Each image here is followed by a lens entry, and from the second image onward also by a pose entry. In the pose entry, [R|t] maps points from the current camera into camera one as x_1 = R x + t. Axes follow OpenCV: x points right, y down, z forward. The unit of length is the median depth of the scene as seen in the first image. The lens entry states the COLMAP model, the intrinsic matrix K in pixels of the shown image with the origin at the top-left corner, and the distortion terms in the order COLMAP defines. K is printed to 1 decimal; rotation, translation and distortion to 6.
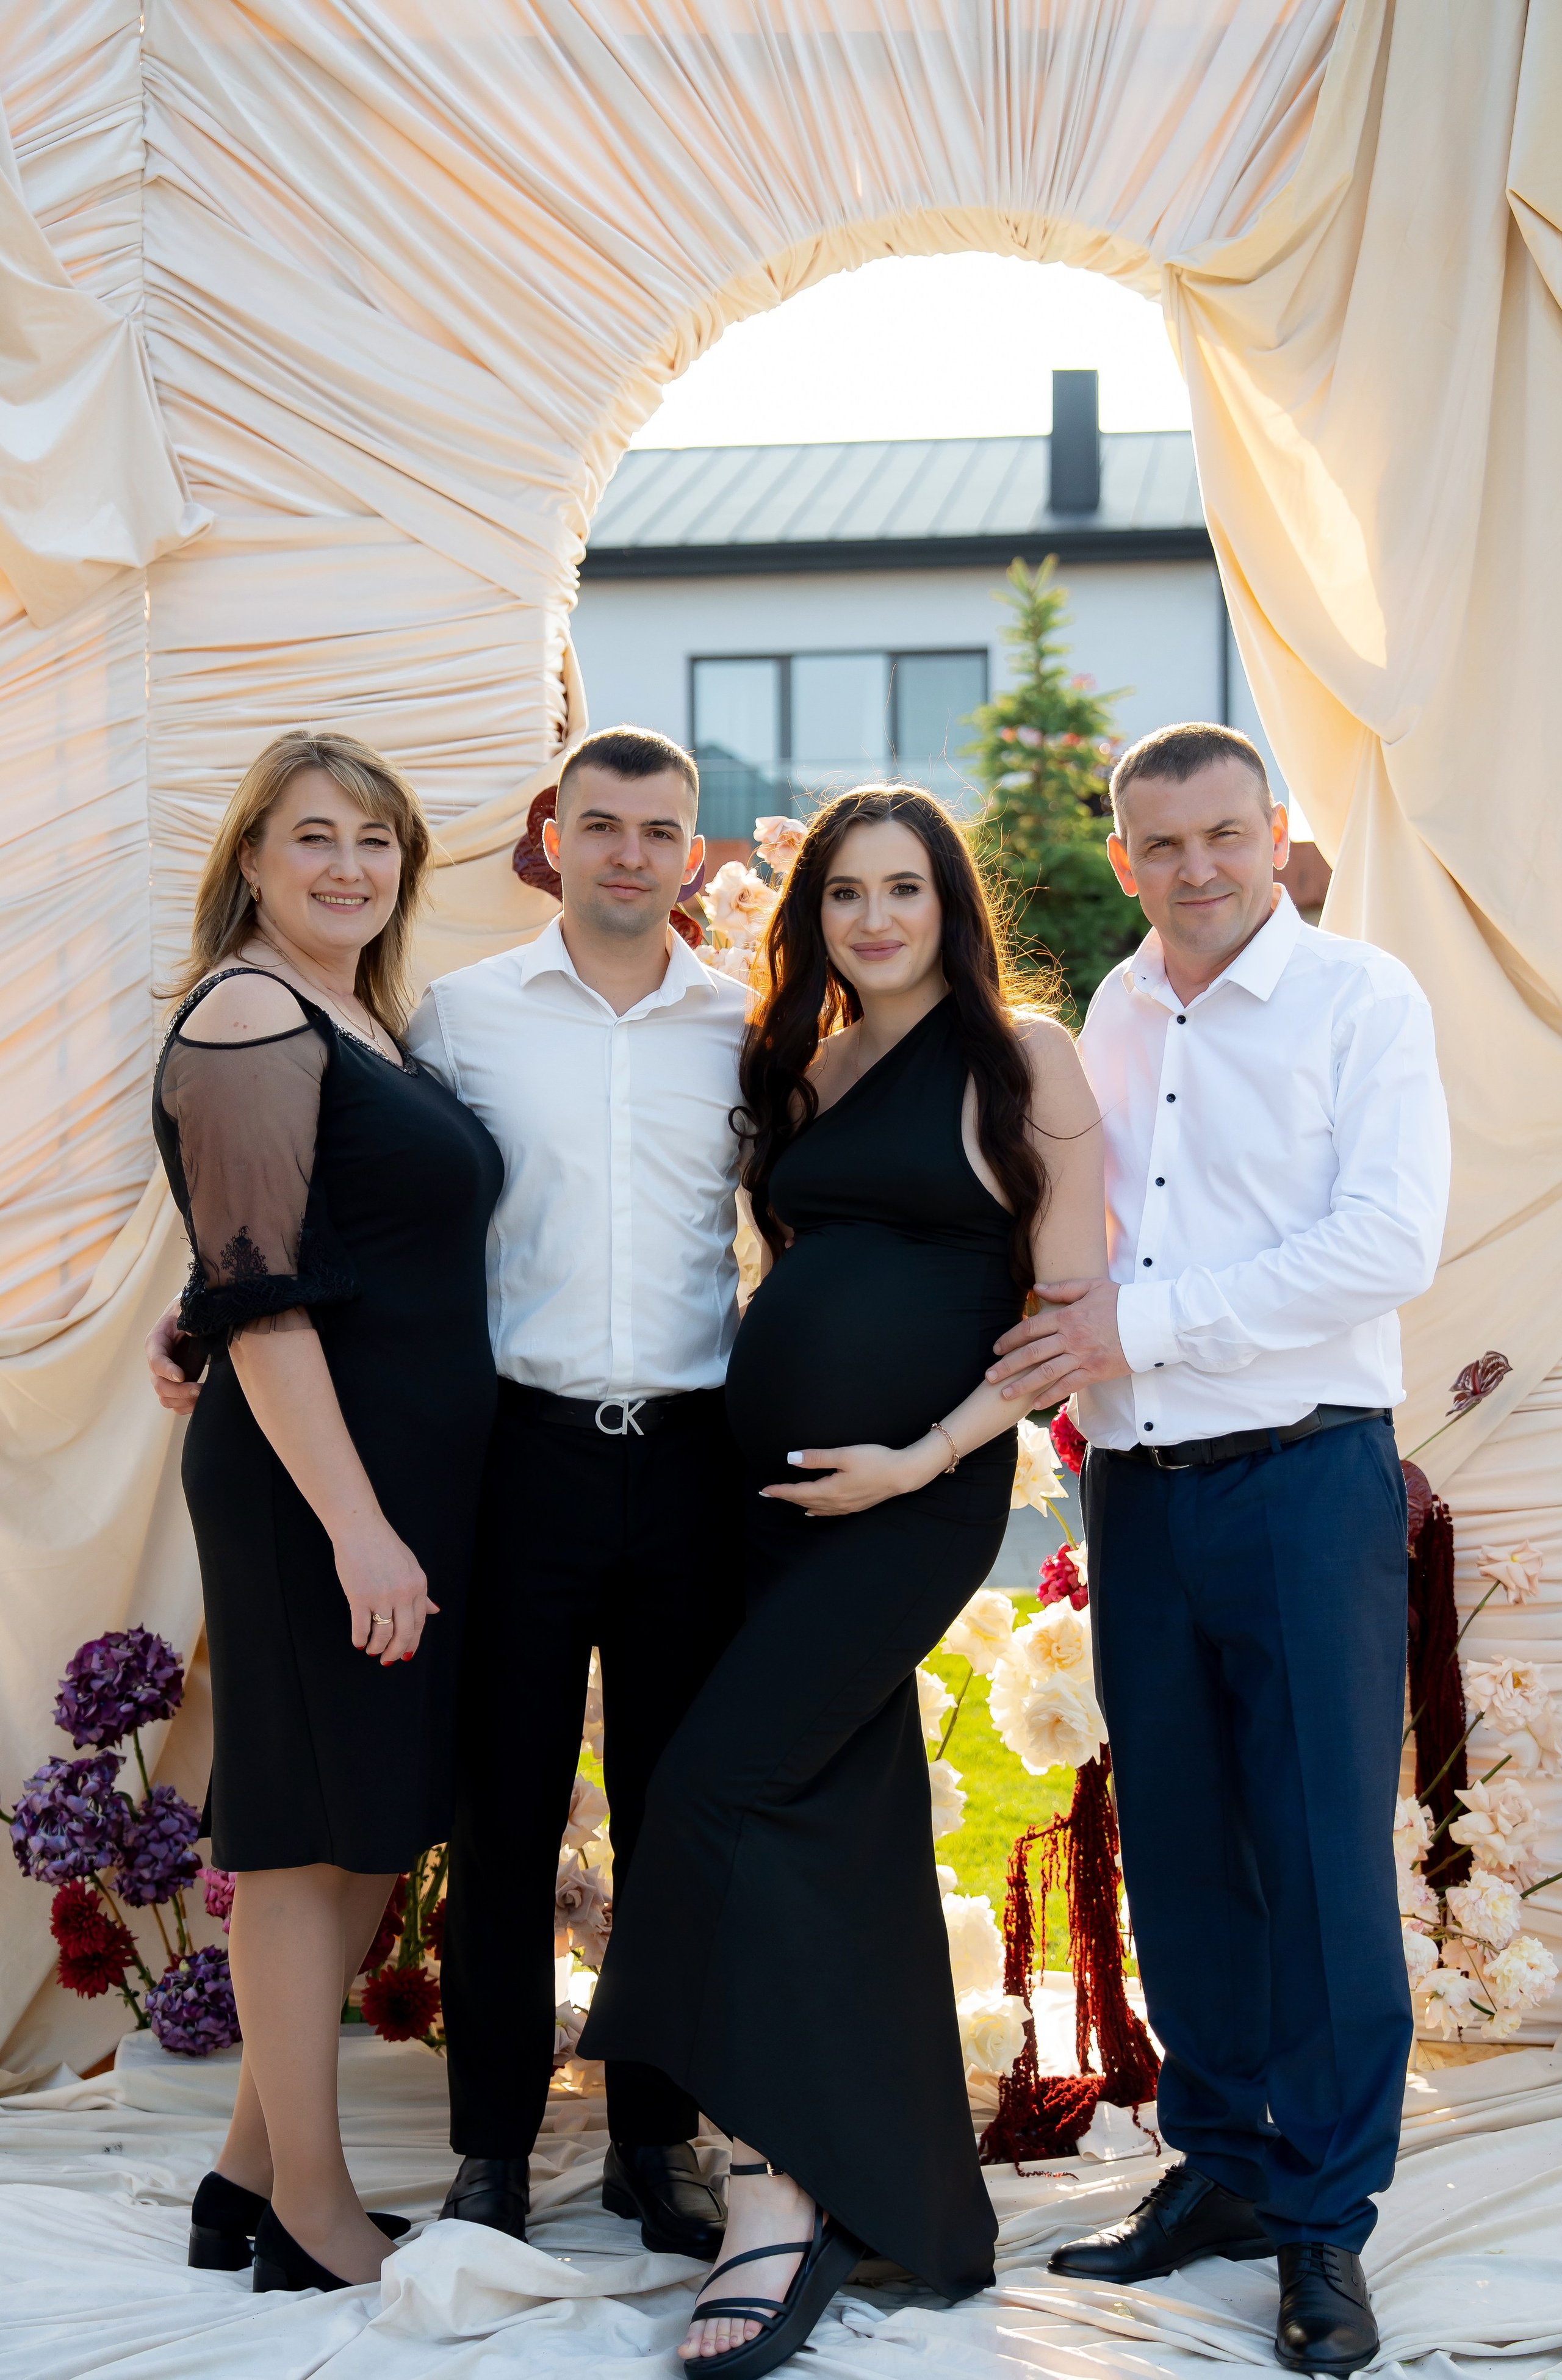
lens RADIAL K [[3530.9, 0, 828.4], [0, 3530.9, 1207.4], [0, 0, 1]] dist [0.011241, 0.000000]
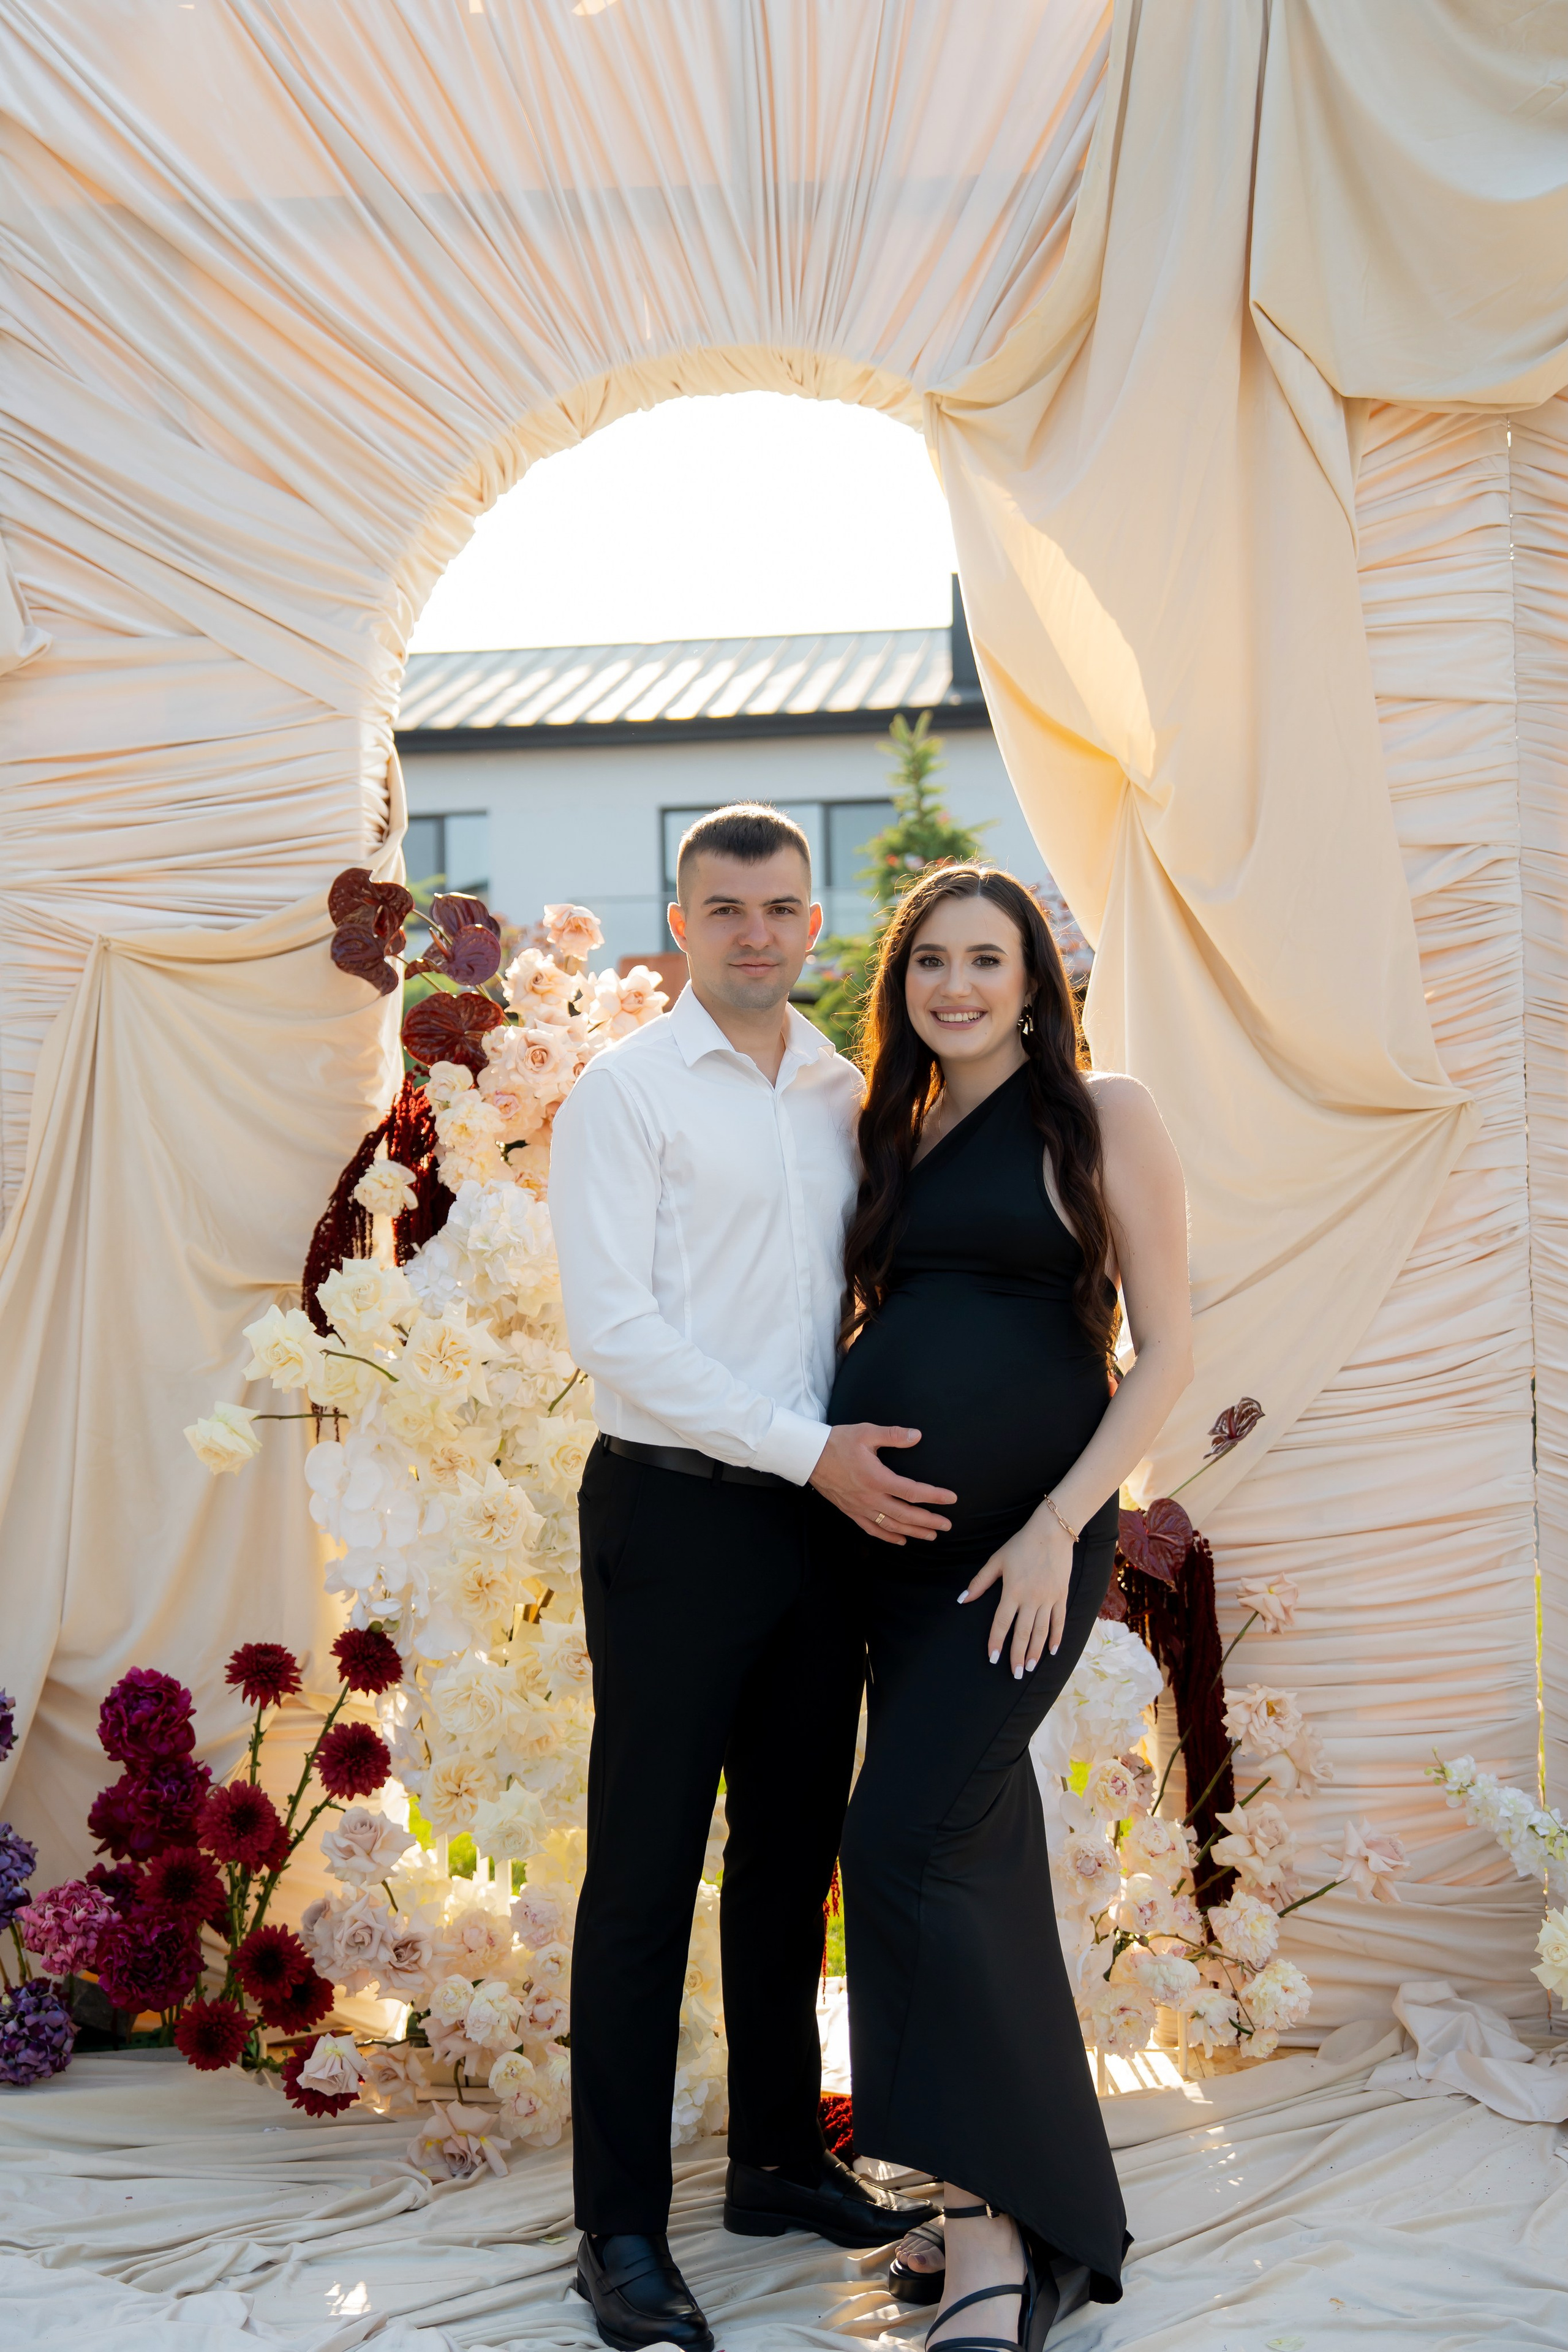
lens RADIAL K [[2849.7, 0, 768.2], [0, 2849.7, 1159.1], [0, 0, 1]] dist [0.004382, 0.000000]
pose [[0.999859, -0.014522, -0.008392, 0.050896], [0.014231, 0.999329, -0.033739, -0.003421], [0.008876, 0.033614, 0.999395, 0.133650]]
